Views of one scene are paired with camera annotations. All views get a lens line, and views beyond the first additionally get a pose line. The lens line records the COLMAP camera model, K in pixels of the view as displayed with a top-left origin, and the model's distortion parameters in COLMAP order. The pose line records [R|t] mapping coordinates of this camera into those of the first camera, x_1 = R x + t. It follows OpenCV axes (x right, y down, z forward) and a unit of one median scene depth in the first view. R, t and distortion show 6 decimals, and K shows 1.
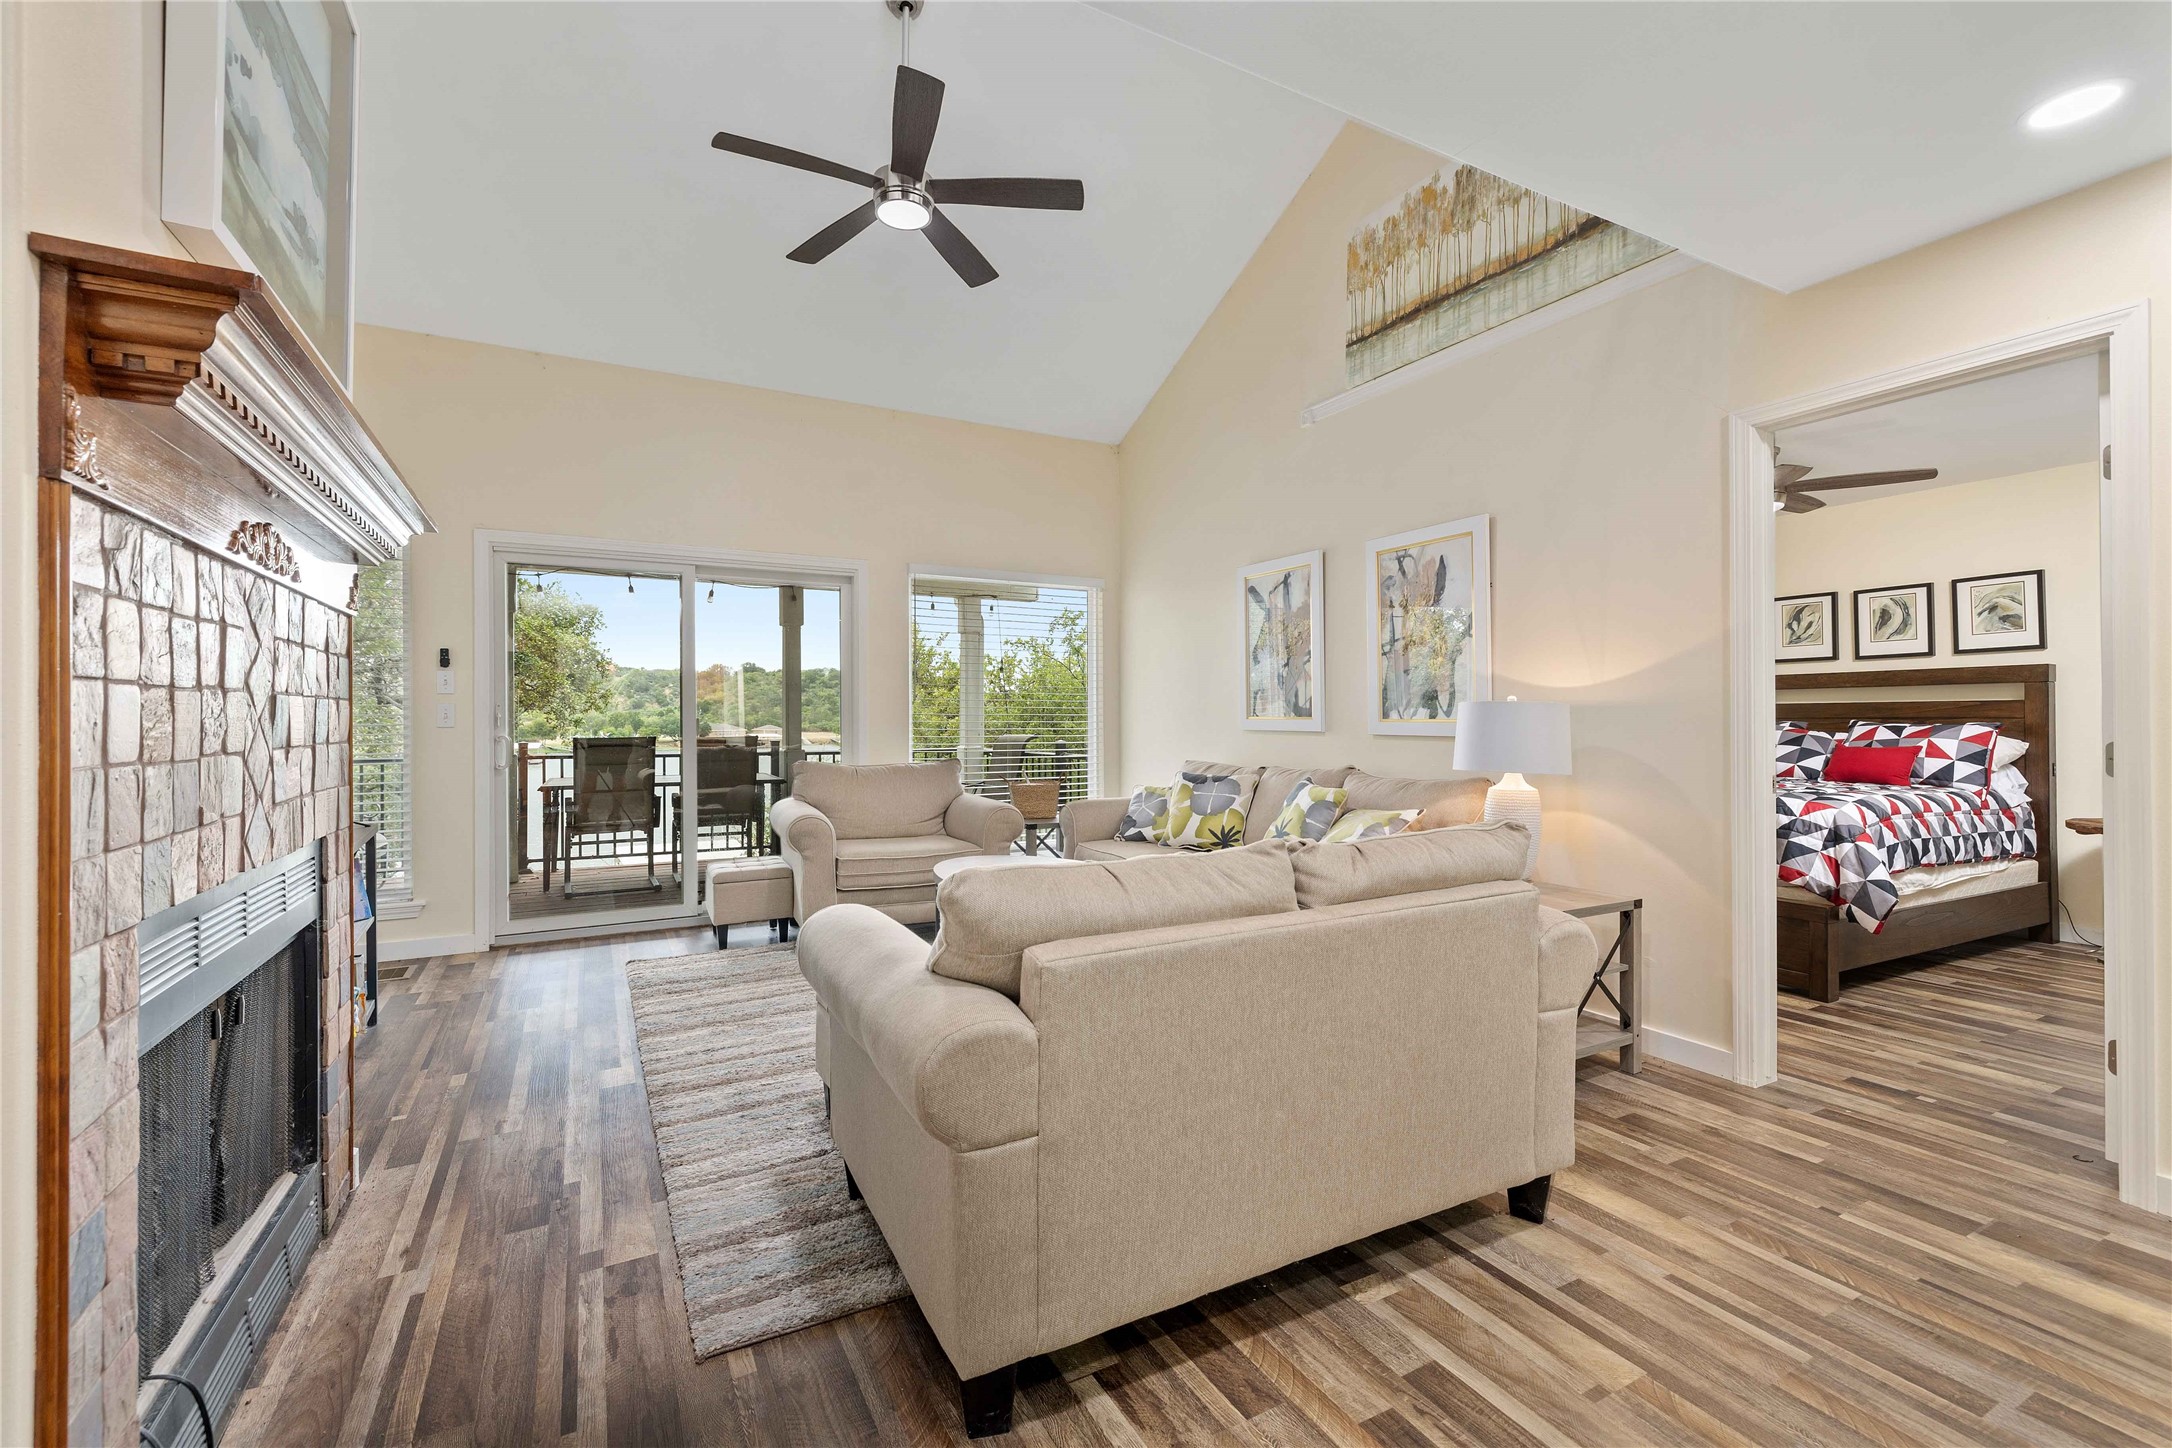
lens RADIAL K [[919.8, 0, 1070.6], [0, 919.8, 714.5], [0, 0, 1]] dist [0.000584, 0.000217]
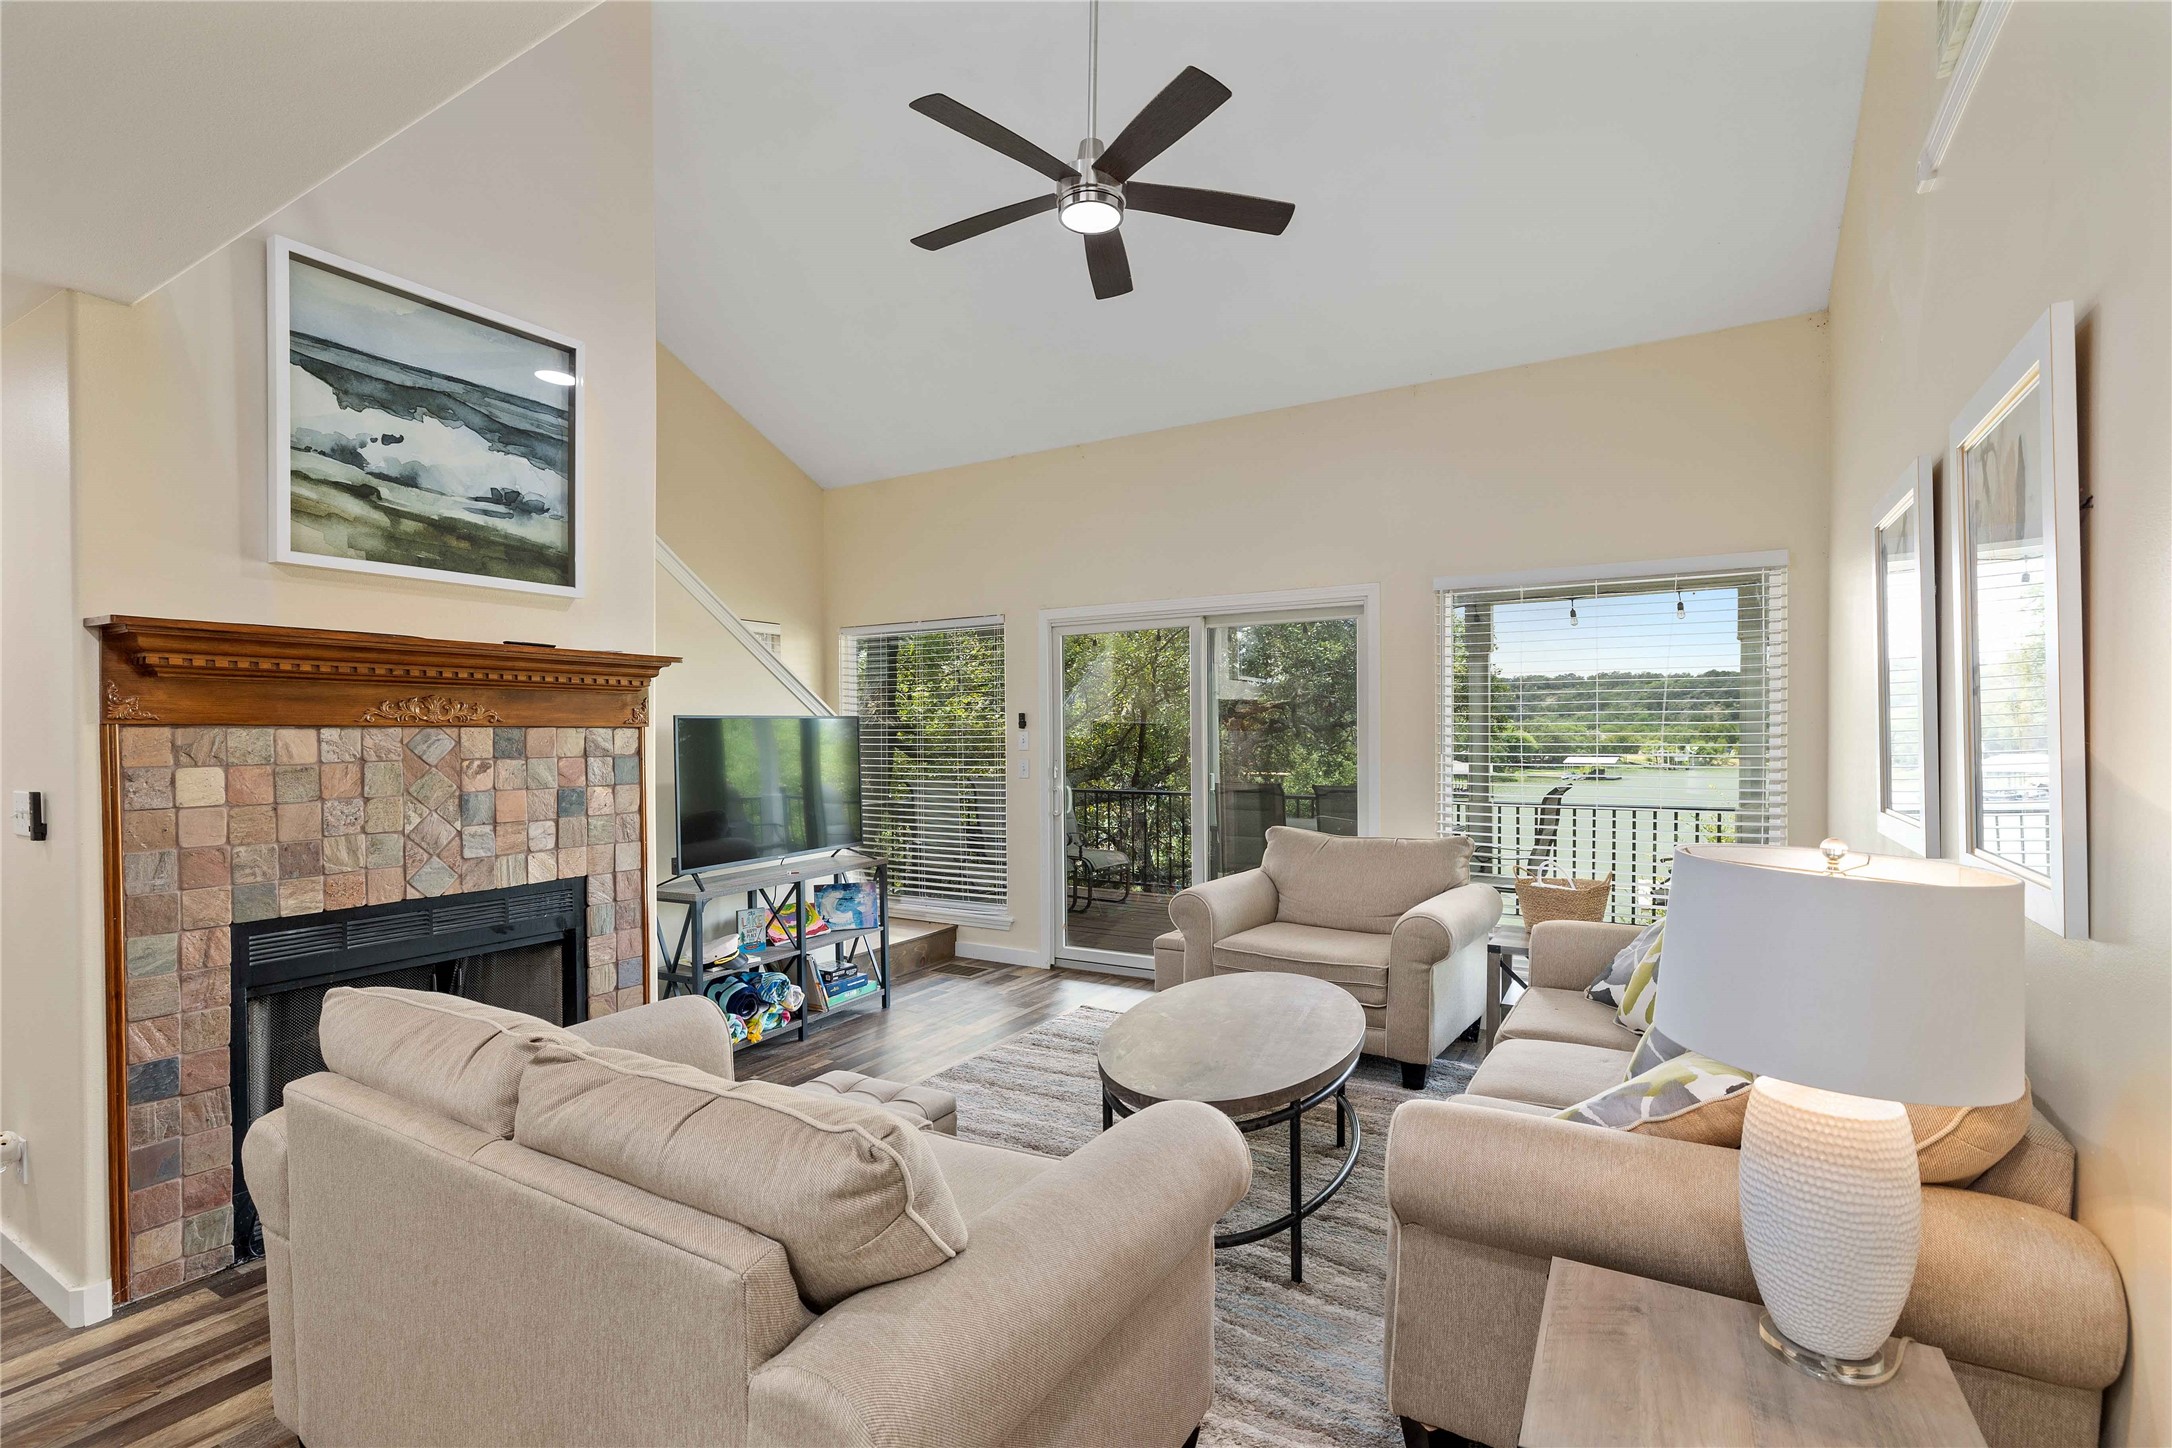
lens RADIAL K [[992.1, 0, 1093.3], [0, 992.1, 741.6], [0, 0, 1]] dist [0.000358, -0.000048]
pose [[0.516635, 0.005682, -0.856187, 0.921460], [0.009362, 0.999881, 0.012285, -0.092975], [0.856154, -0.014362, 0.516521, 0.766333]]
